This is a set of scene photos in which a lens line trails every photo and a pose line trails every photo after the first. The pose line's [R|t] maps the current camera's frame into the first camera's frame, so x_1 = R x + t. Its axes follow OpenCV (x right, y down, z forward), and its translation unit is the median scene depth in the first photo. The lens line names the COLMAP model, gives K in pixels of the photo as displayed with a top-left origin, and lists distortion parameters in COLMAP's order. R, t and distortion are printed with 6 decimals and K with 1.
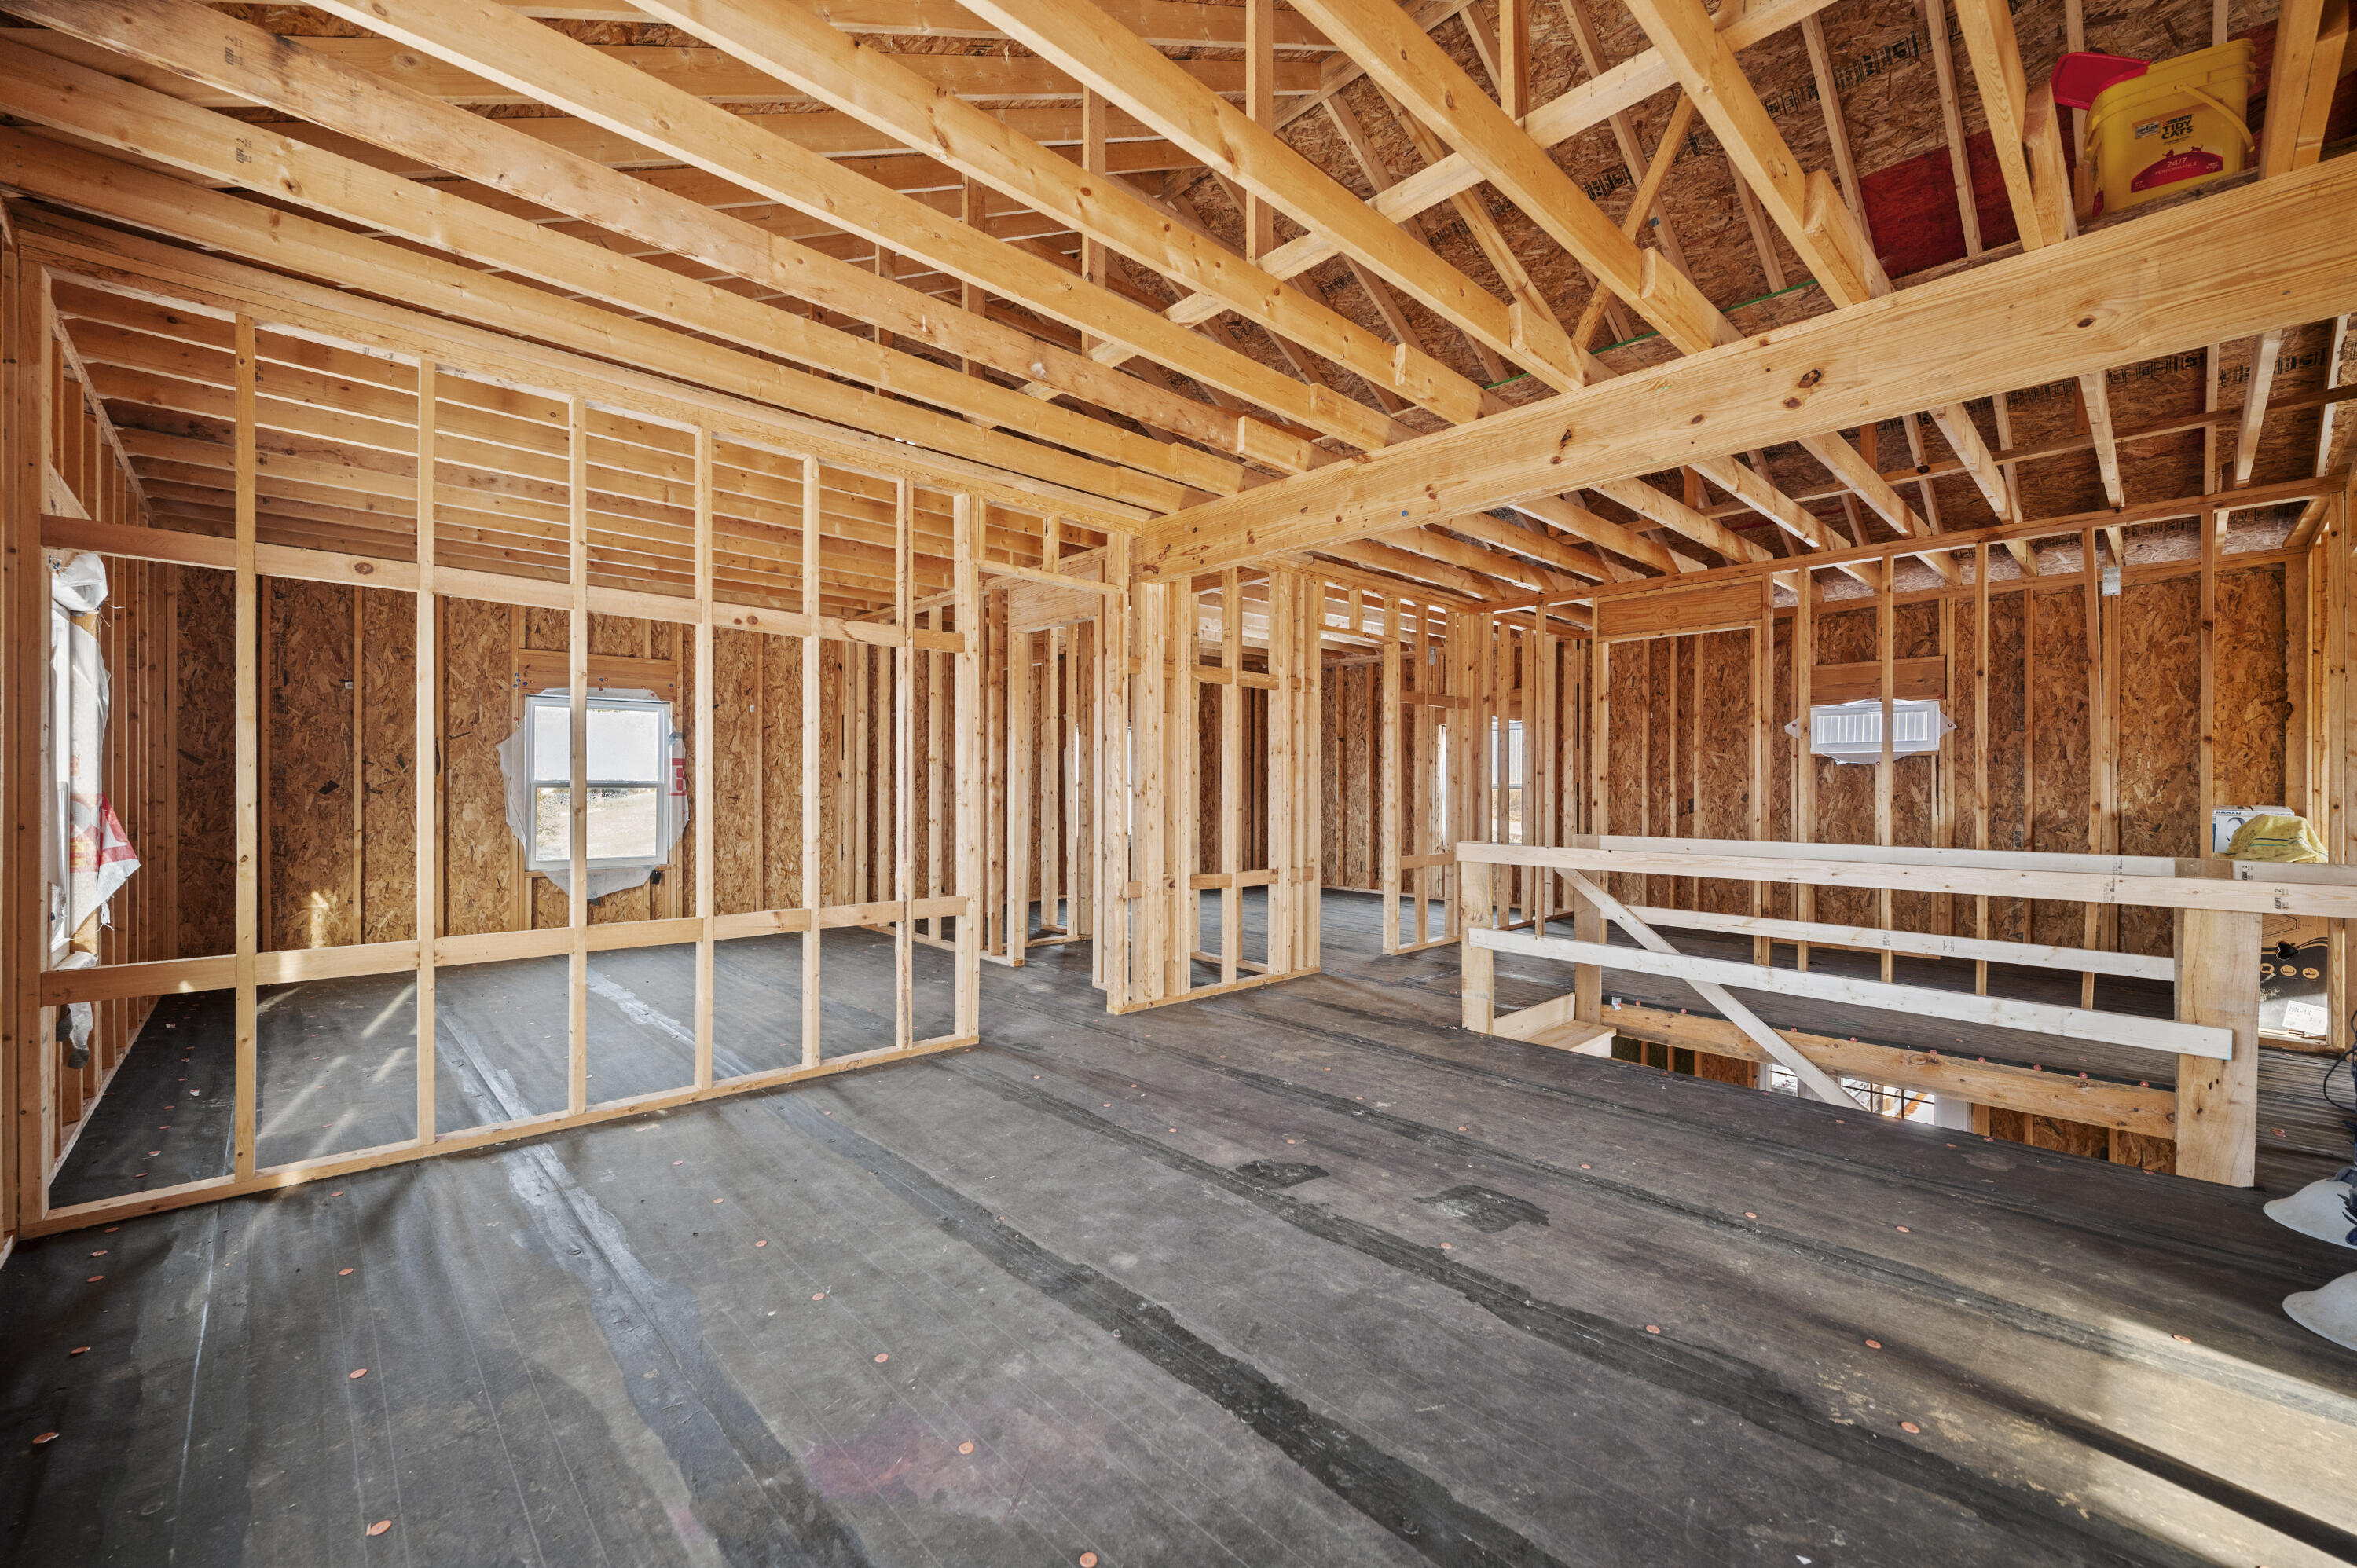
lens RADIAL K [[943.3, 0, 1178.5], [0, 943.3, 784.0], [0, 0, 1]] dist [0.014067, 0.000048]
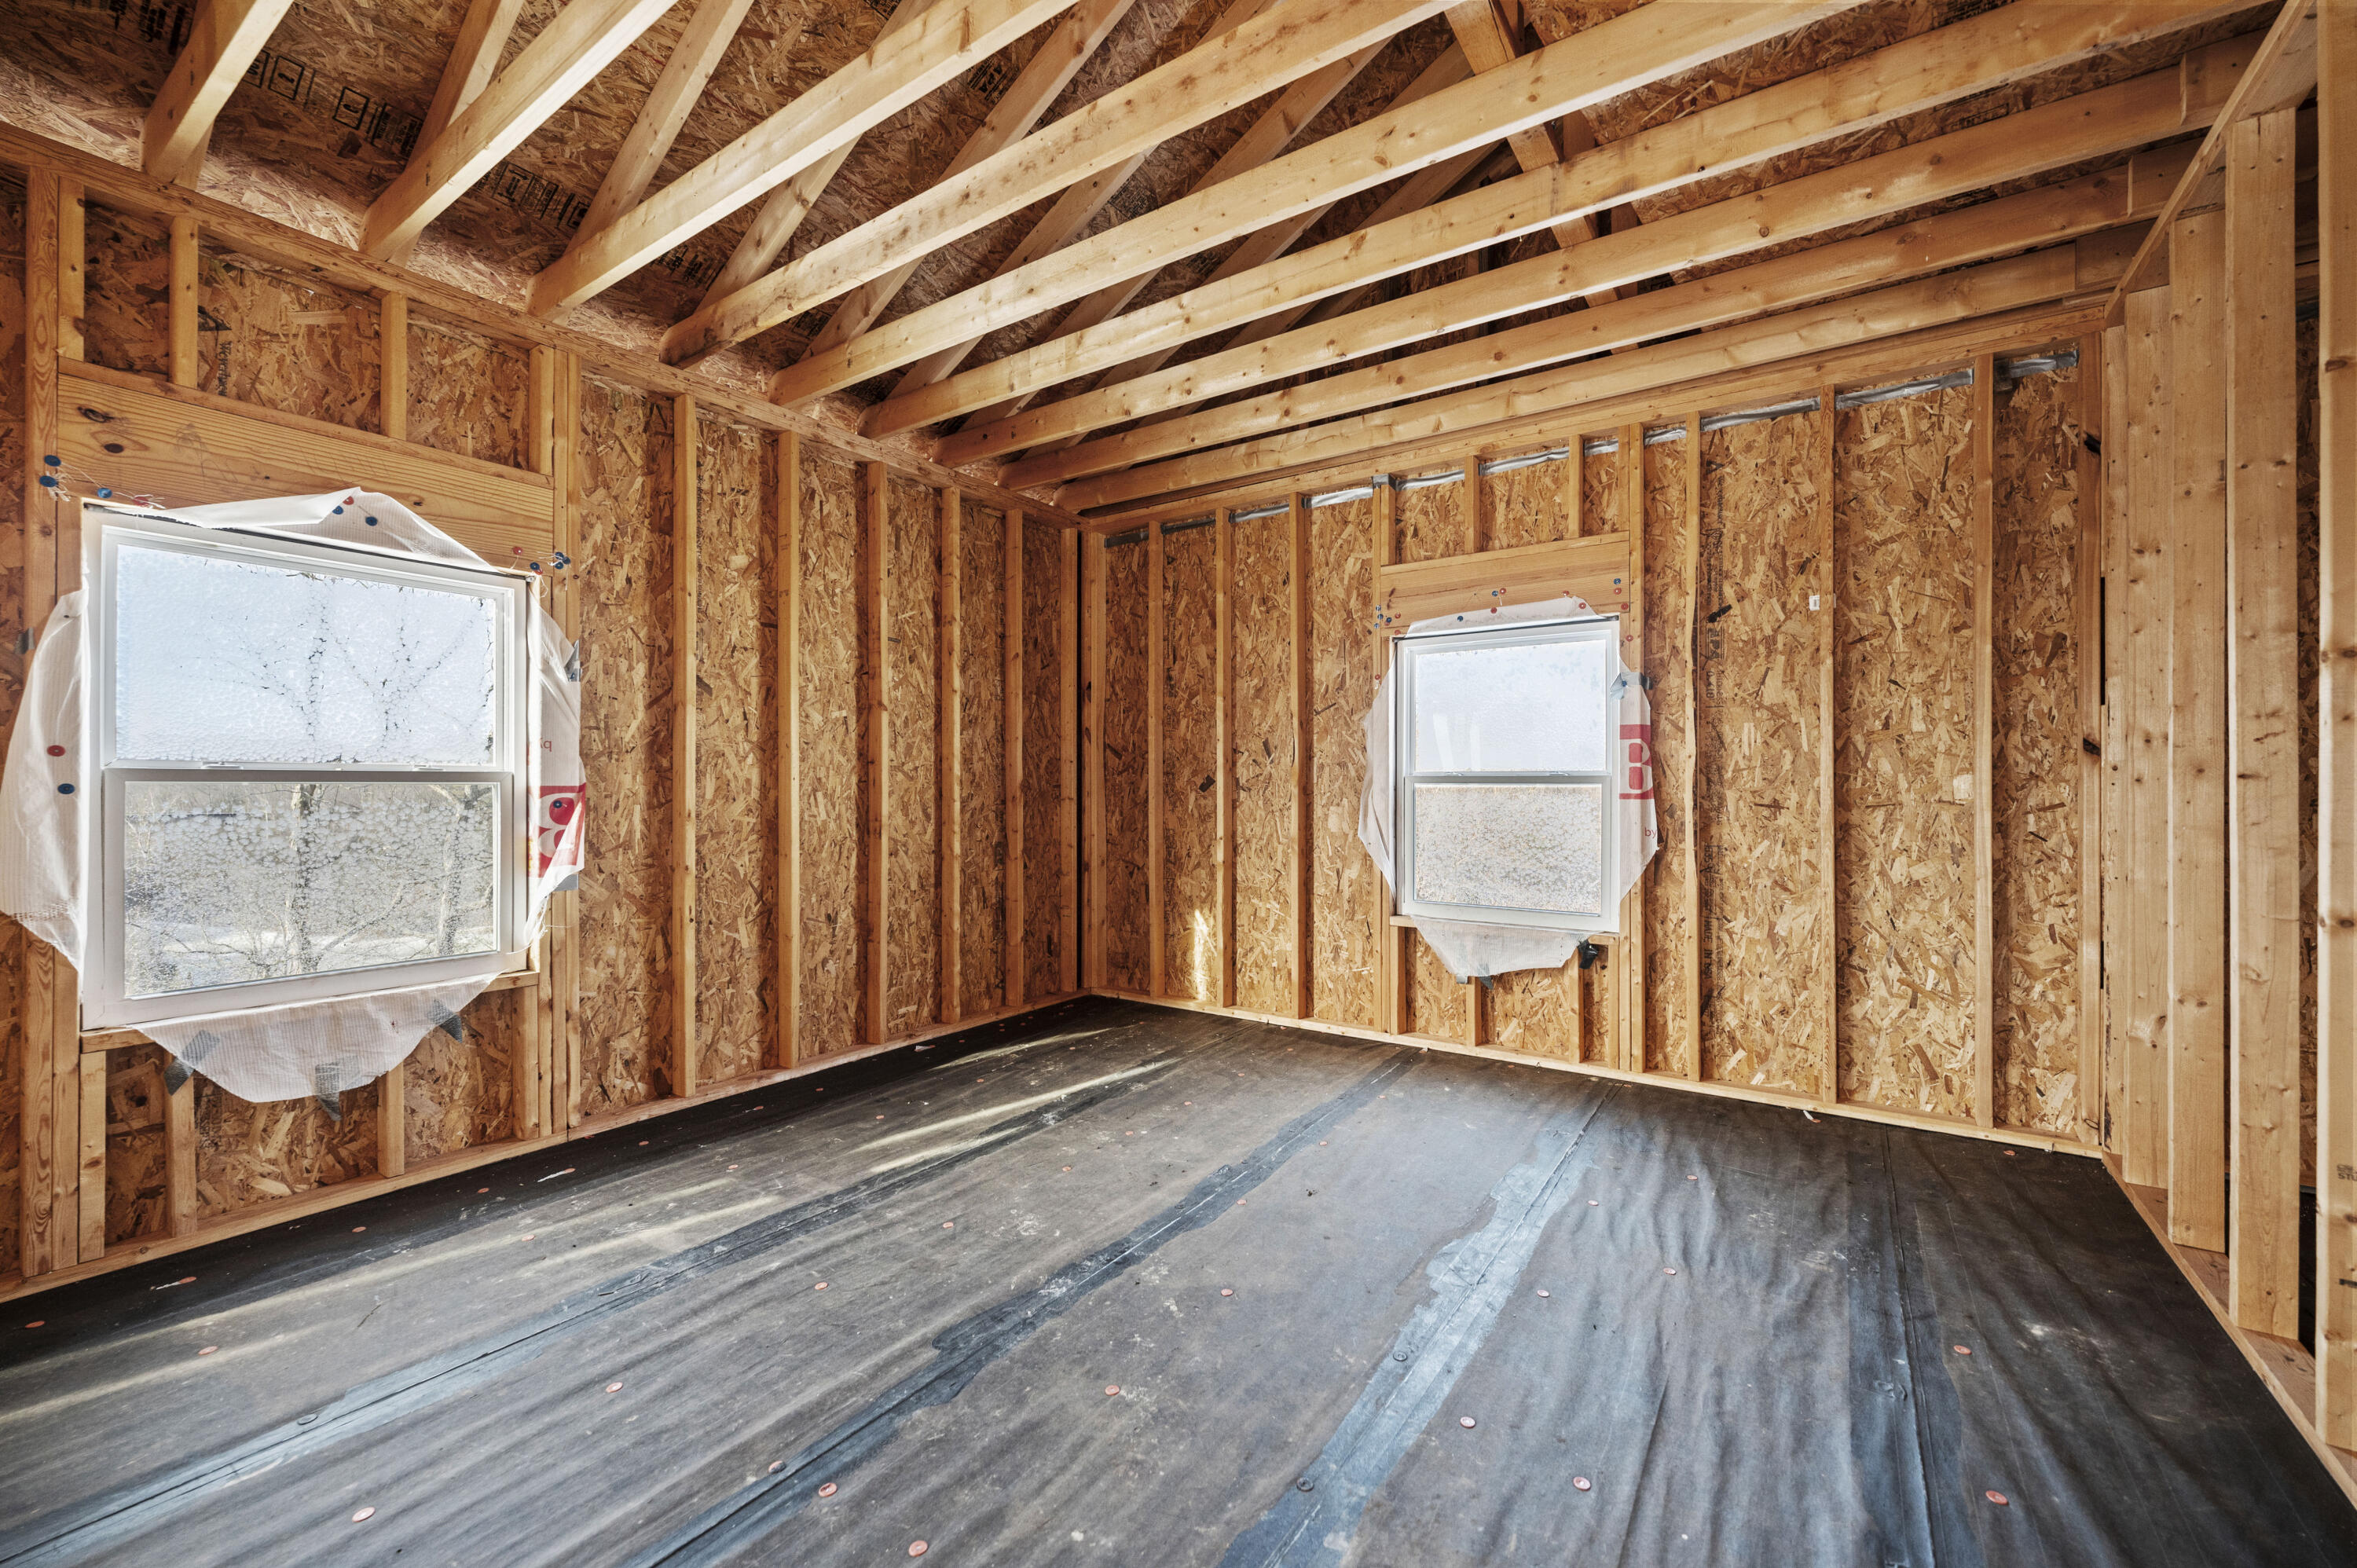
lens RADIAL K [[943.3, 0, 1178.5], [0, 943.3, 784.0], [0, 0, 1]] dist [0.014067, 0.000048]
pose [[0.203920, -0.003707, -0.978980, -0.097055], [0.002059, 0.999992, -0.003357, 0.006089], [0.978985, -0.001331, 0.203926, 0.742653]]
